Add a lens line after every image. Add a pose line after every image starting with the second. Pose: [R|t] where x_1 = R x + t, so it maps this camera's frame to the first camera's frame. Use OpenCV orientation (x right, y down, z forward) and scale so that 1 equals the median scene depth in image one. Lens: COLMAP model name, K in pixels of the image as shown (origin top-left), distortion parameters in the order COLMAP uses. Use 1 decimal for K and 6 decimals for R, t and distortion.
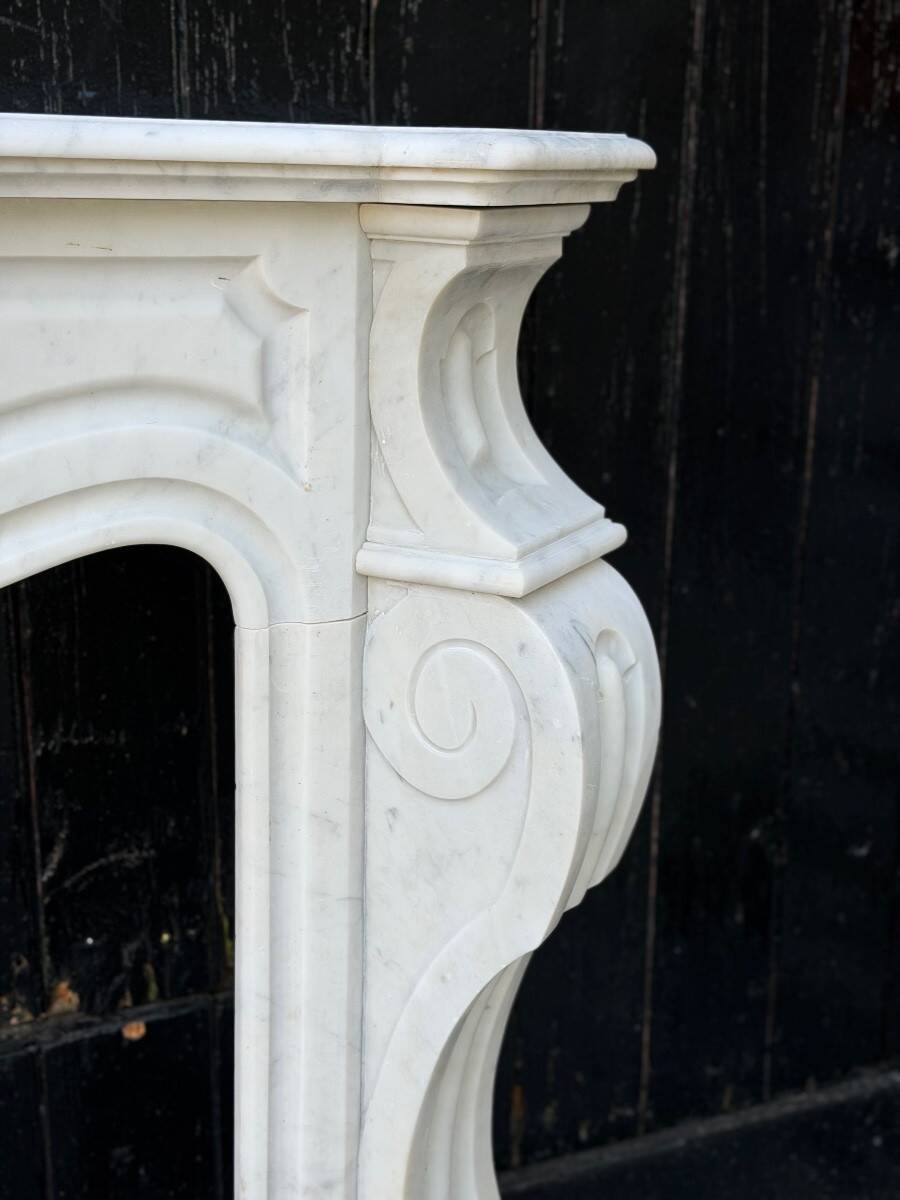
lens RADIAL K [[1680.4, 0, 469.8], [0, 1680.4, 603.5], [0, 0, 1]] dist [0.109427, 0.000000]
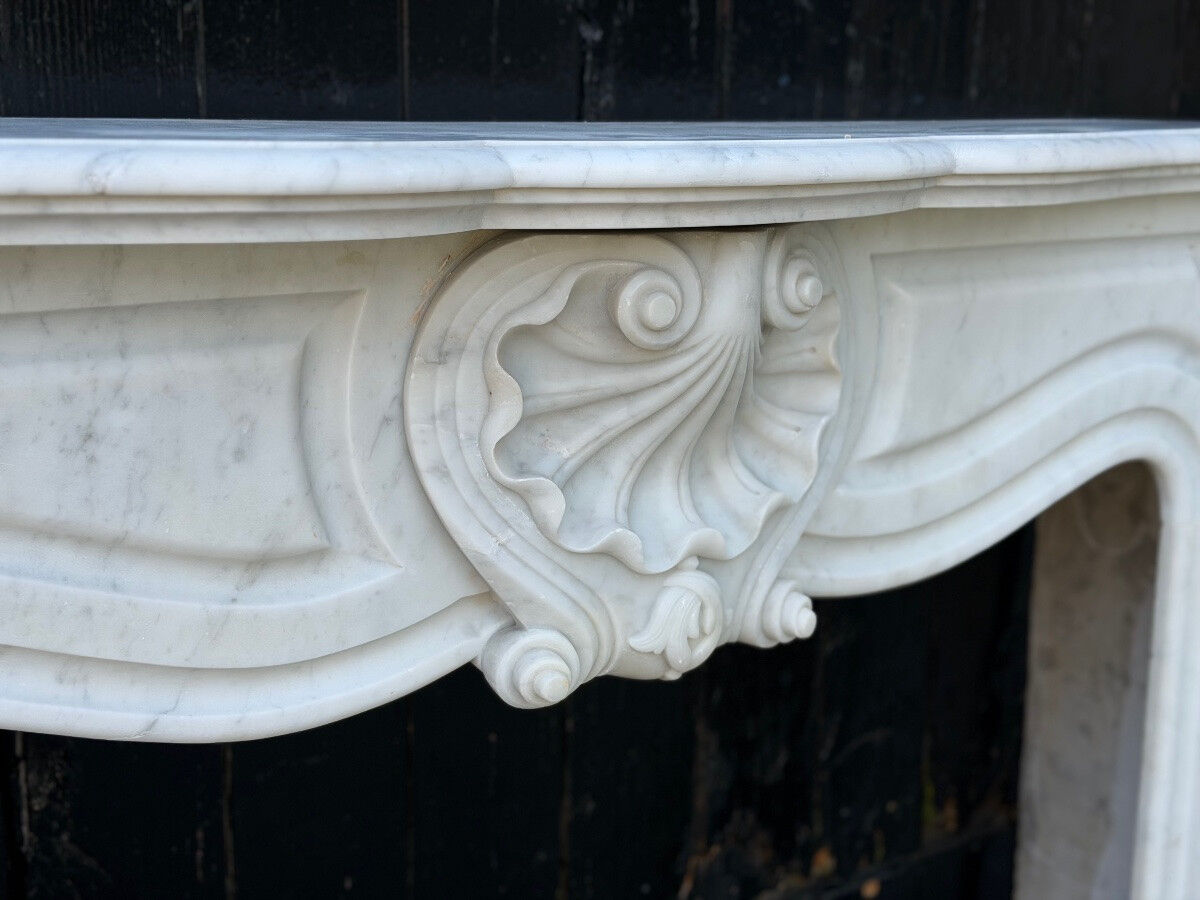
lens RADIAL K [[1680.4, 0, 592.4], [0, 1680.4, 448.7], [0, 0, 1]] dist [0.109427, 0.000000]
pose [[0.983554, -0.044653, 0.175007, -0.739397], [0.053260, 0.997576, -0.044794, -0.007390], [-0.172583, 0.053378, 0.983548, -0.154885]]
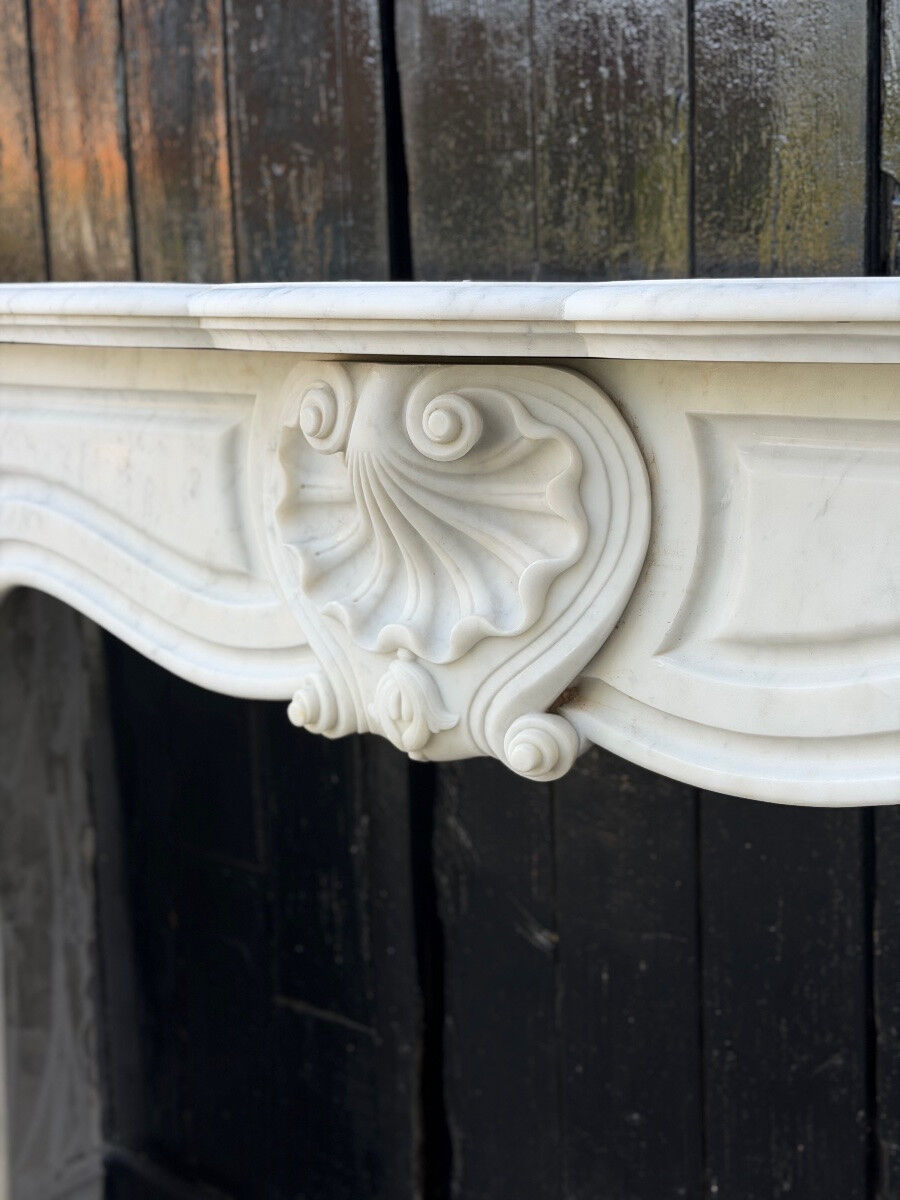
lens RADIAL K [[1680.4, 0, 446.9], [0, 1680.4, 598.6], [0, 0, 1]] dist [0.109427, 0.000000]
pose [[0.414013, 0.131023, -0.900792, 0.359026], [-0.234267, 0.971590, 0.033649, -0.056352], [0.879609, 0.197095, 0.432945, 0.274921]]
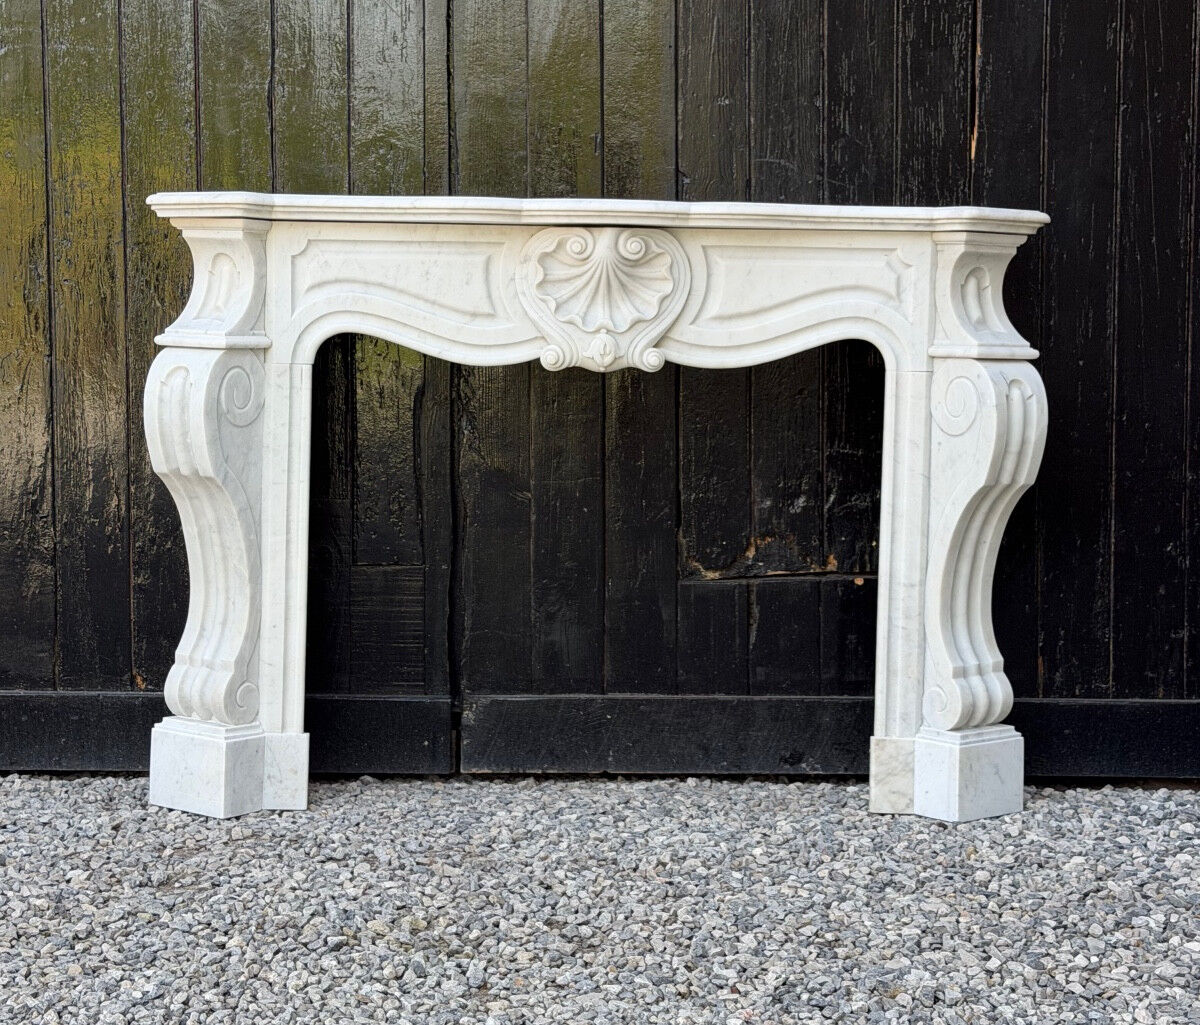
lens RADIAL K [[2261.0, 0, 624.9], [0, 2261.0, 469.0], [0, 0, 1]] dist [0.128306, 0.000000]
pose [[0.917653, 0.018883, -0.396933, 0.989175], [-0.100221, 0.977579, -0.185191, 0.932265], [0.384537, 0.209722, 0.898971, -2.631906]]
